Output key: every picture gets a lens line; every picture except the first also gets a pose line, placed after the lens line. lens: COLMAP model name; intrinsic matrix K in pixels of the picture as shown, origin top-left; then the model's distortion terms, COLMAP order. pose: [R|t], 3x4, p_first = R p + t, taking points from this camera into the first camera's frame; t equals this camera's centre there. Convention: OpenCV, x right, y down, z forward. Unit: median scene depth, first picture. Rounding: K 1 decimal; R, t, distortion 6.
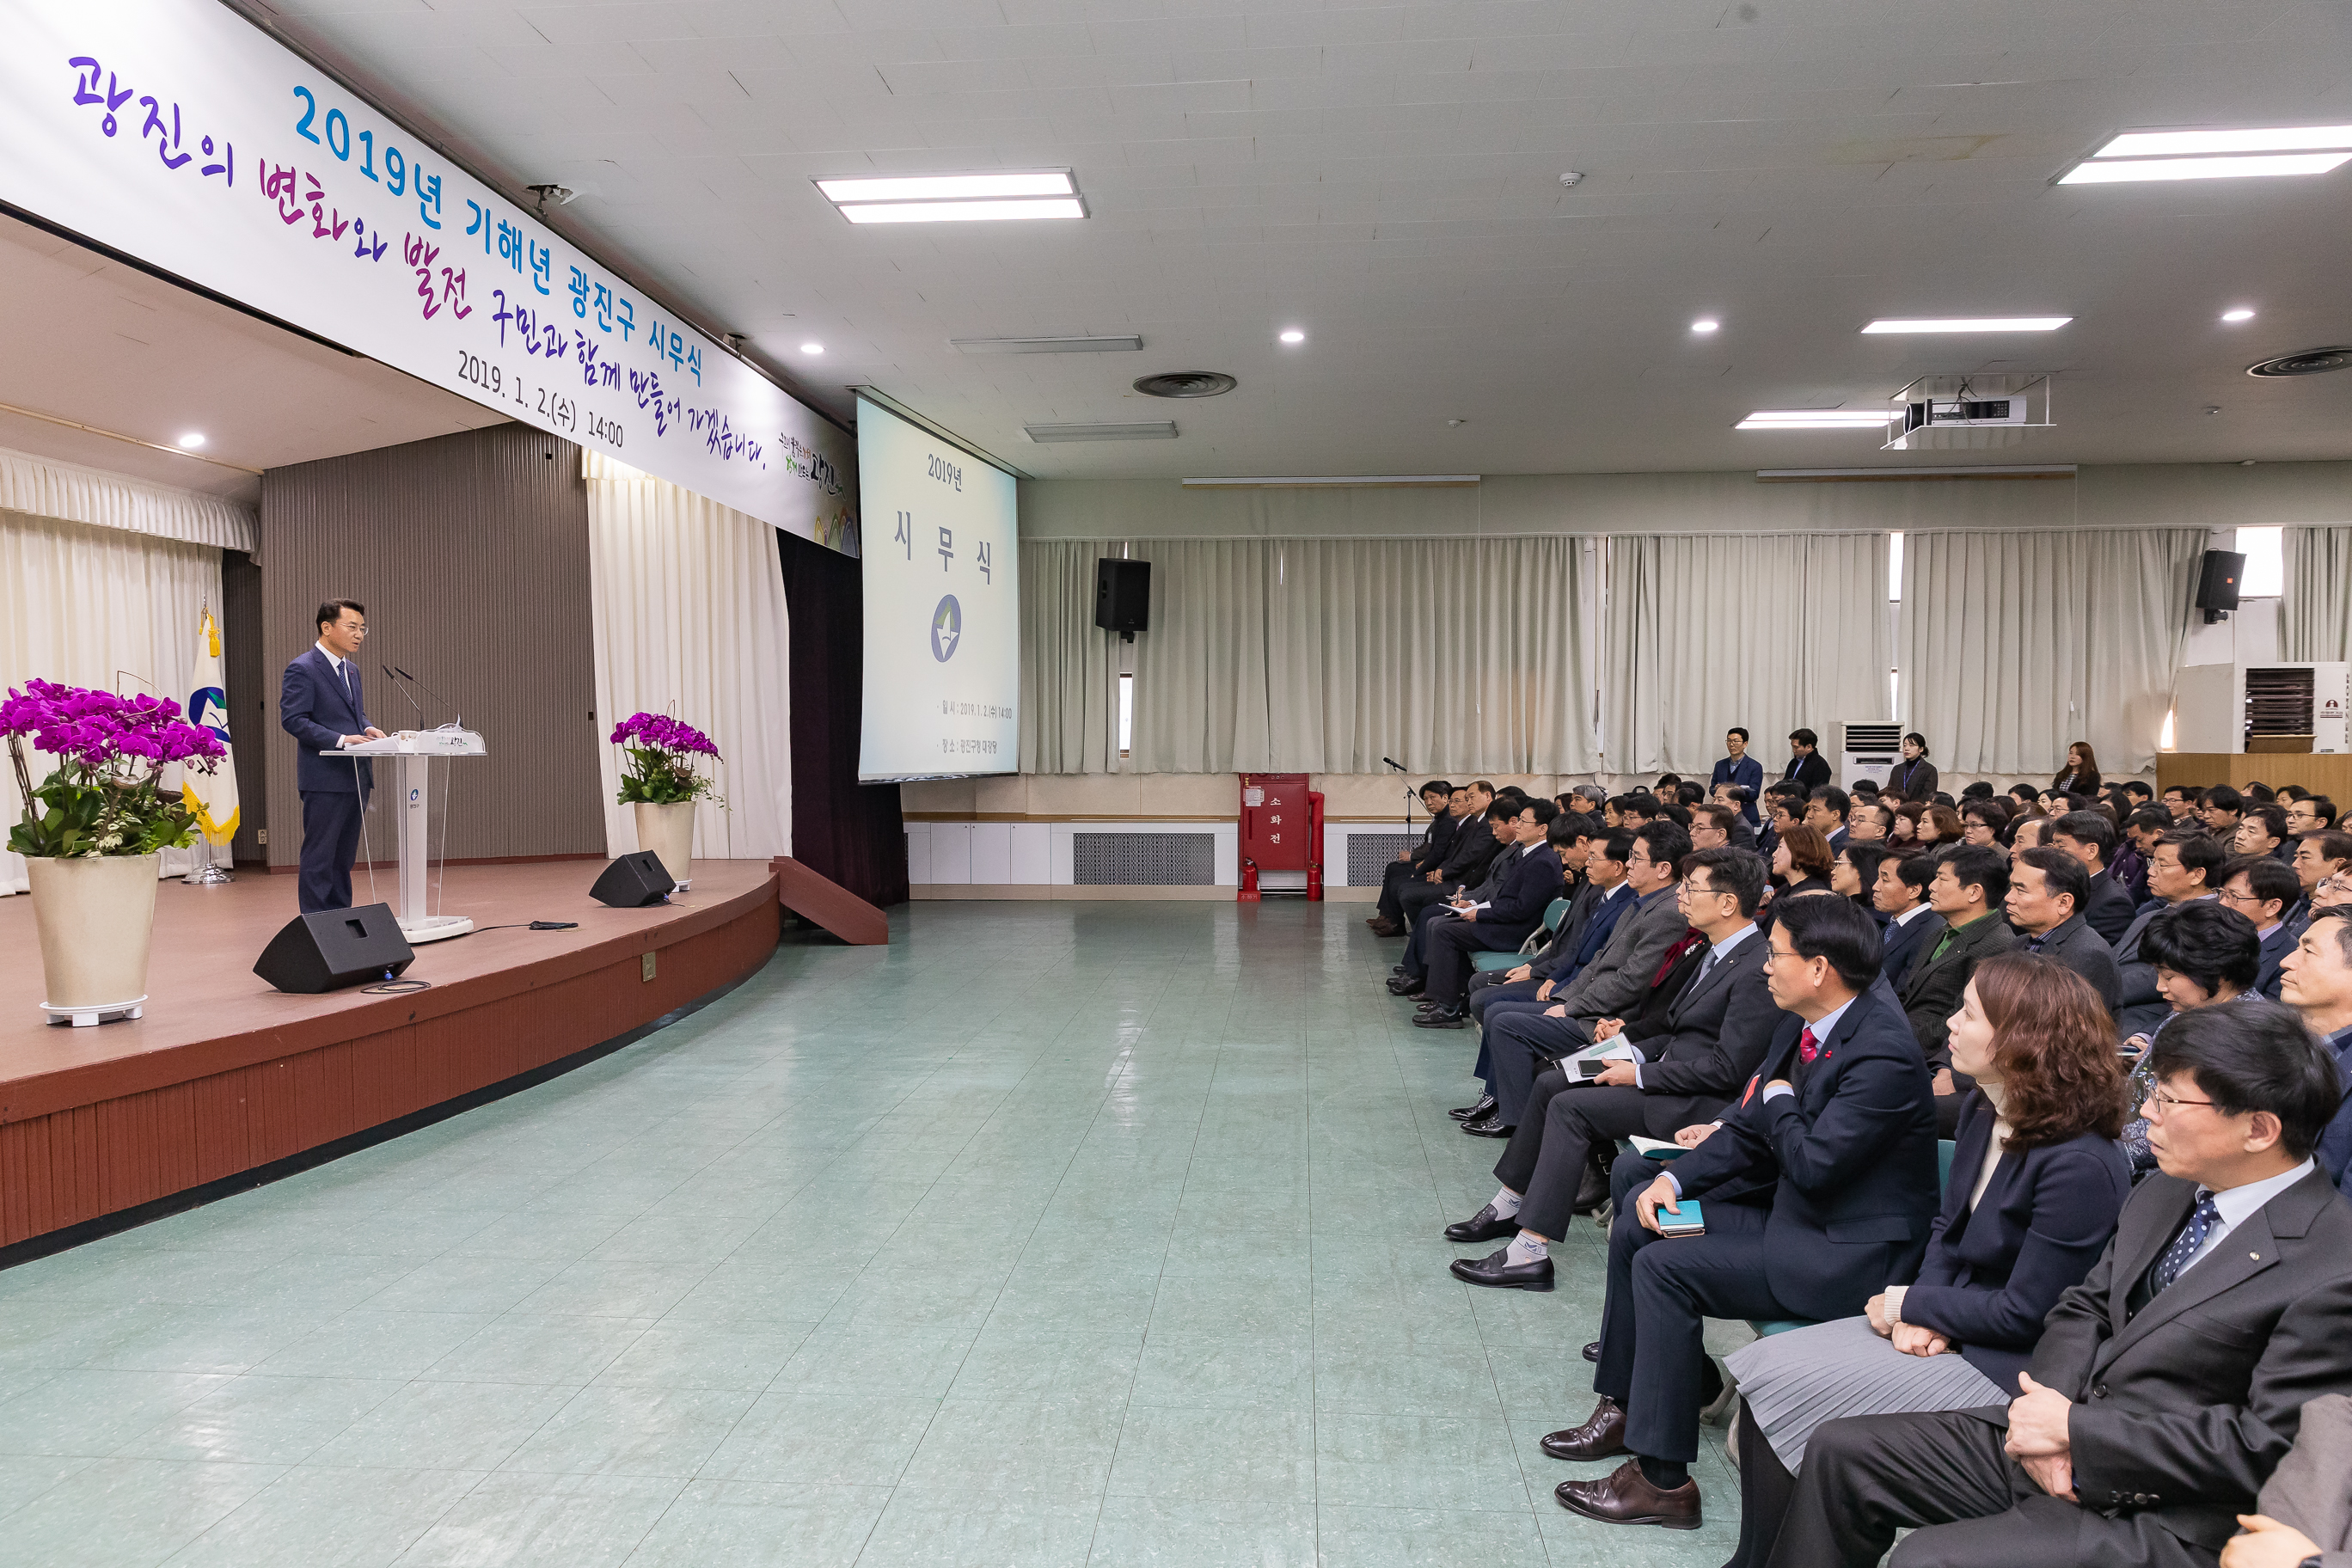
lens RADIAL K [[1577.0, 0, 1164.4], [0, 1577.0, 802.3], [0, 0, 1]] dist [0.010878, 0.001230]
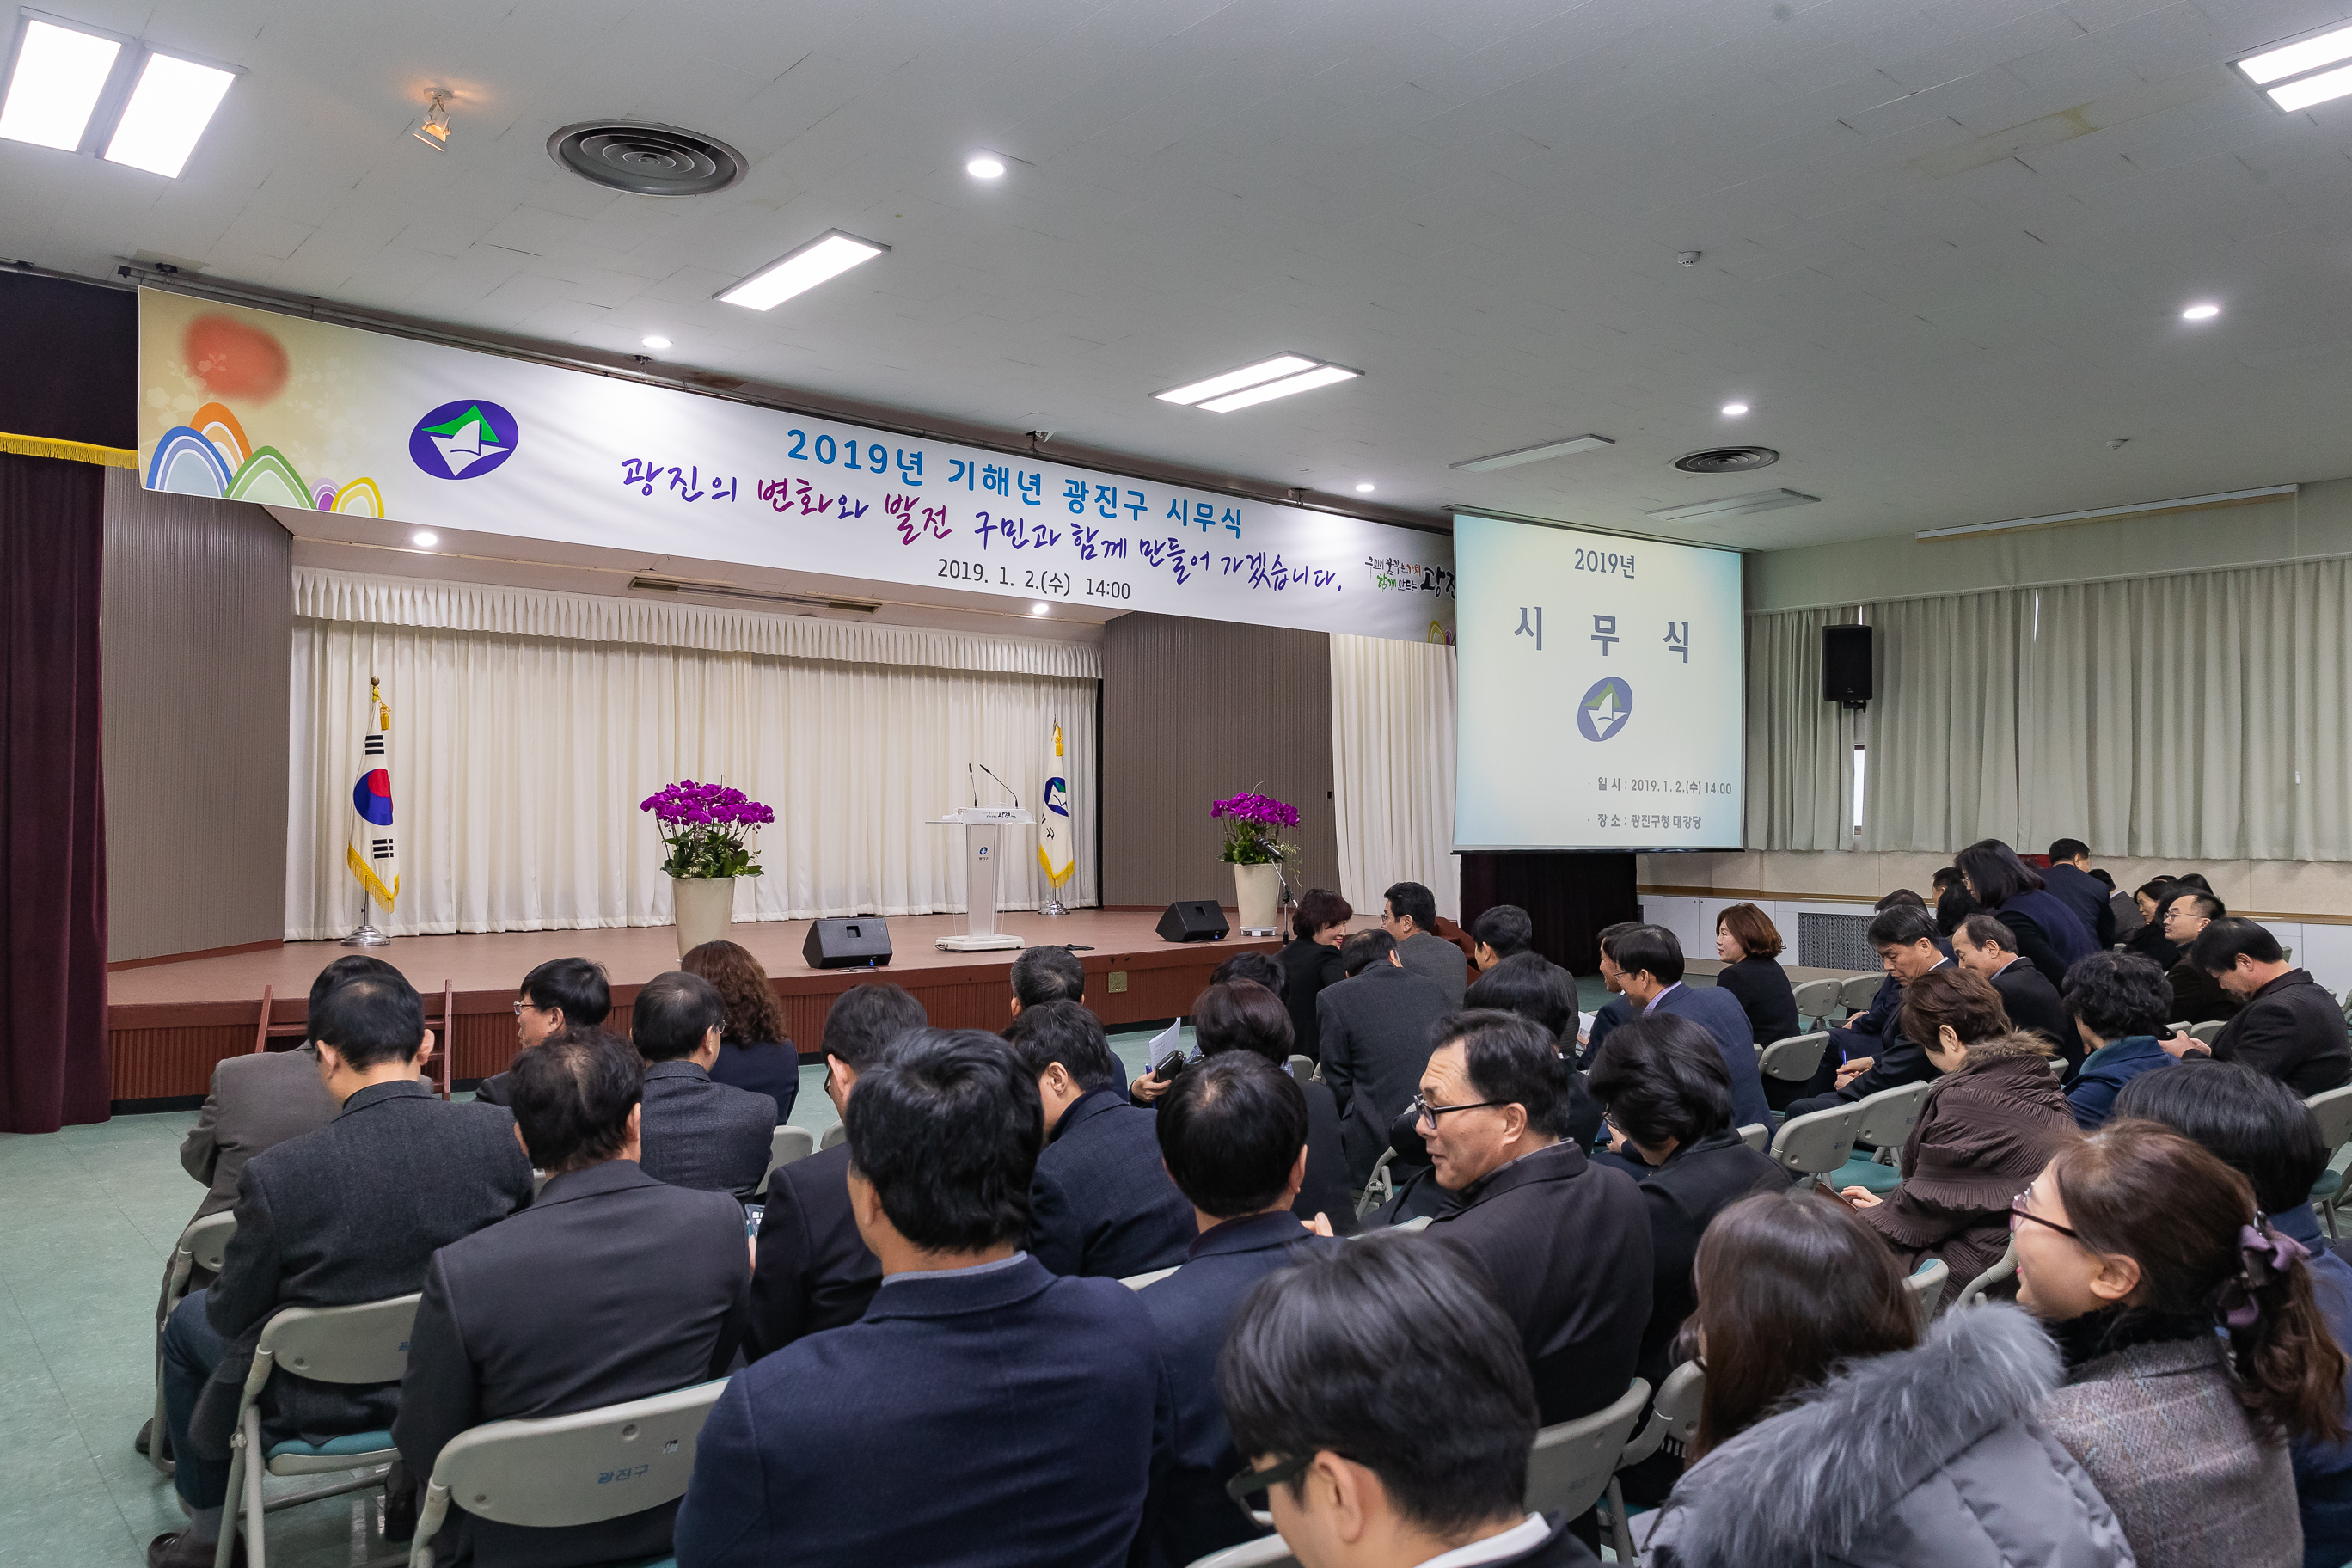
lens RADIAL K [[1577.0, 0, 1143.2], [0, 1577.0, 817.1], [0, 0, 1]] dist [0.010878, 0.001230]
pose [[0.708790, 0.003385, -0.705412, 0.725117], [-0.030089, 0.999223, -0.025438, -0.003305], [0.704778, 0.039255, 0.708341, 0.063457]]
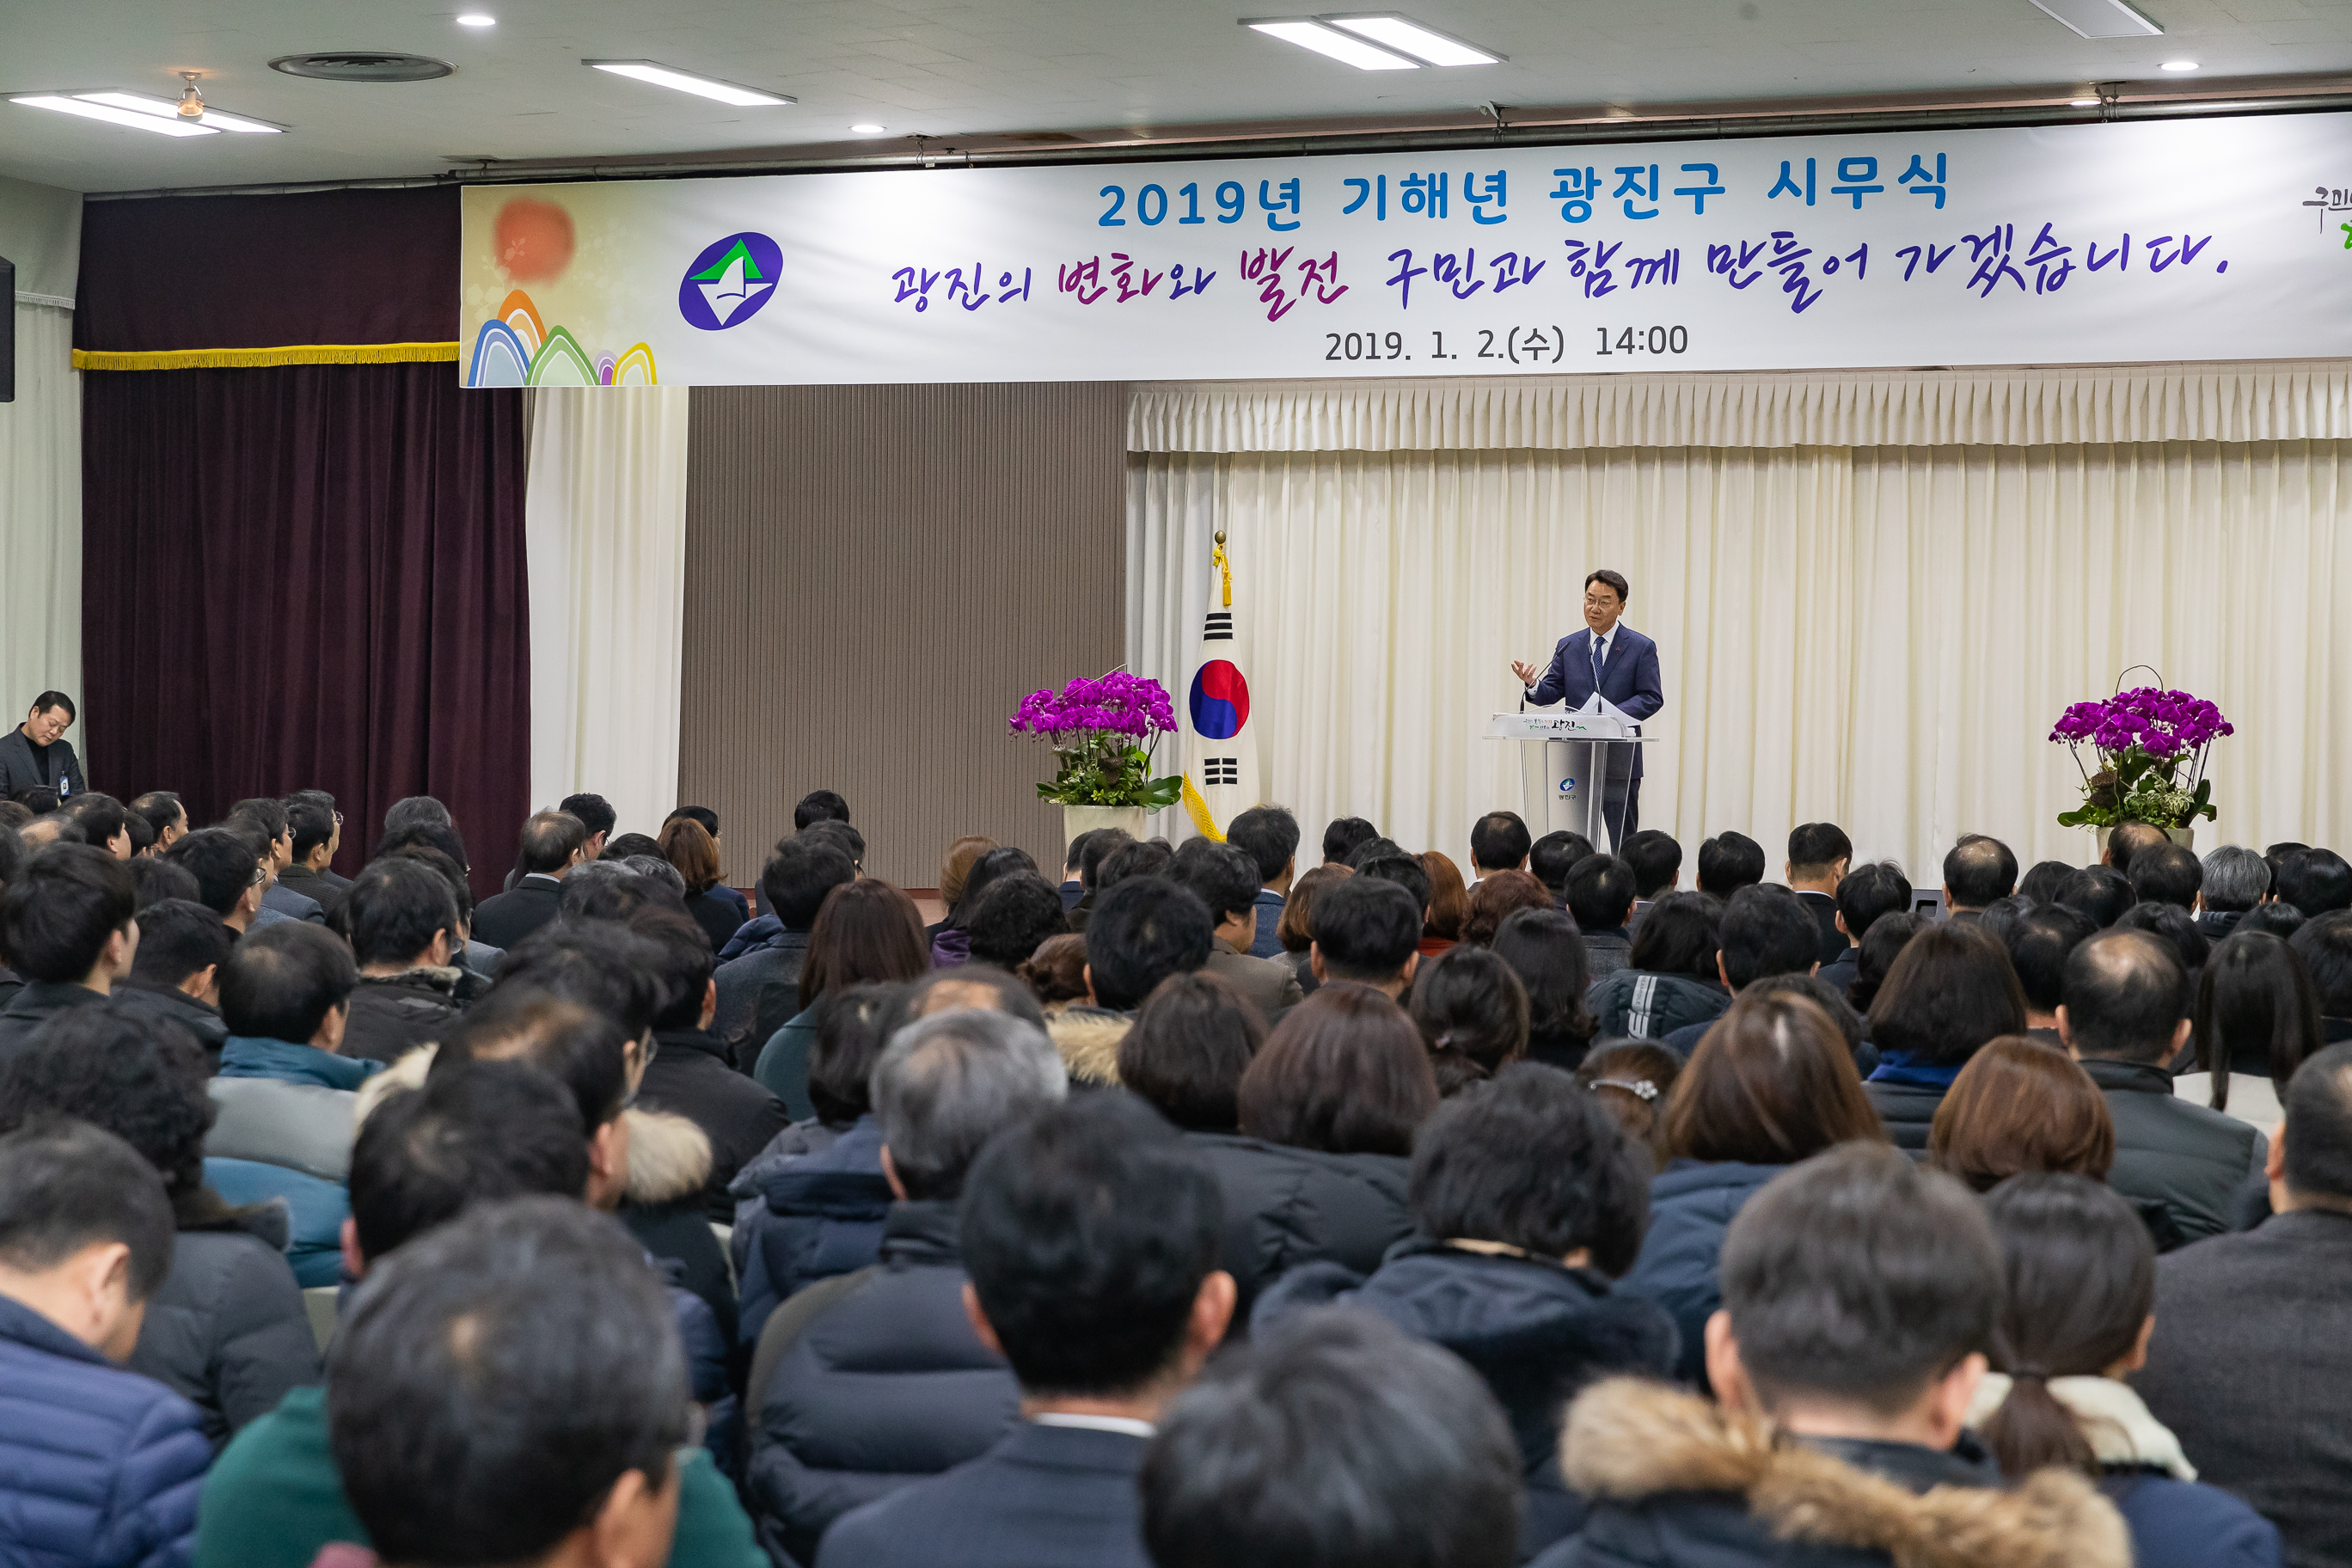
lens RADIAL K [[4496.6, 0, 1104.3], [0, 4496.6, 895.2], [0, 0, 1]] dist [0.006897, 0.000000]
pose [[-0.348304, 0.028861, -0.936937, 2.165141], [-0.050168, 0.997519, 0.049378, -0.059365], [0.936038, 0.064203, -0.345992, 1.769309]]
